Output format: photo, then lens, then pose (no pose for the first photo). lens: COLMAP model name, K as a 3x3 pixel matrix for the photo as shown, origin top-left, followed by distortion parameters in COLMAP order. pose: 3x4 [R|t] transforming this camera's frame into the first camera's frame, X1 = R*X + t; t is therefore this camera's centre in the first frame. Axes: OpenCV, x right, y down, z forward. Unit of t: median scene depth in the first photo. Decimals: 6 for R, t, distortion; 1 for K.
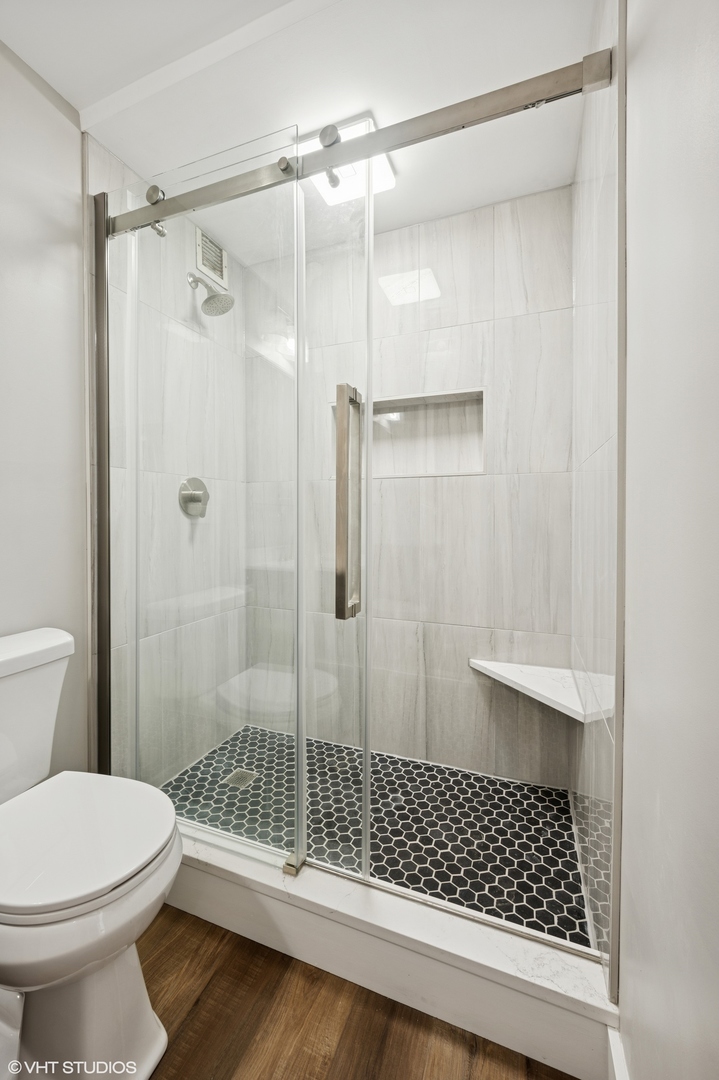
lens RADIAL K [[434.5, 0, 356.0], [0, 434.5, 520.9], [0, 0, 1]] dist [0.000600, -0.000112]
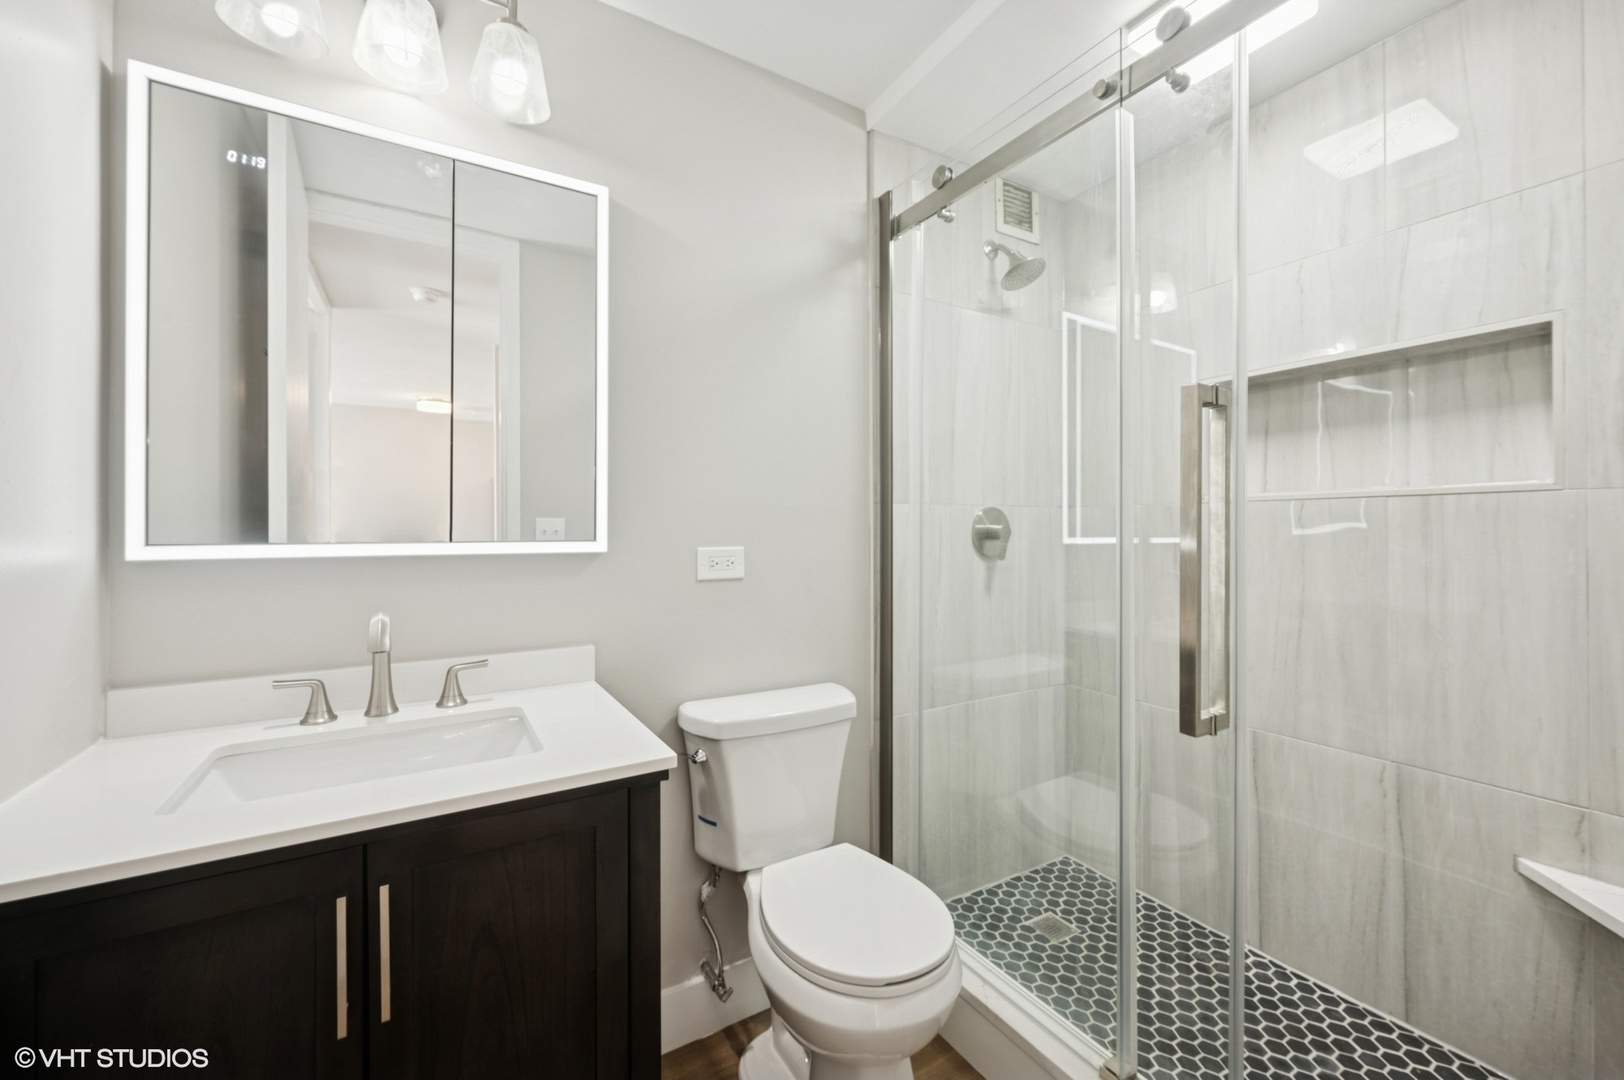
lens RADIAL K [[643.6, 0, 816.6], [0, 643.6, 534.1], [0, 0, 1]] dist [-0.000221, -0.000131]
pose [[0.797076, 0.001193, -0.603878, 0.064415], [-0.006788, 0.999953, -0.006984, -0.043764], [0.603841, 0.009666, 0.797046, -0.082586]]
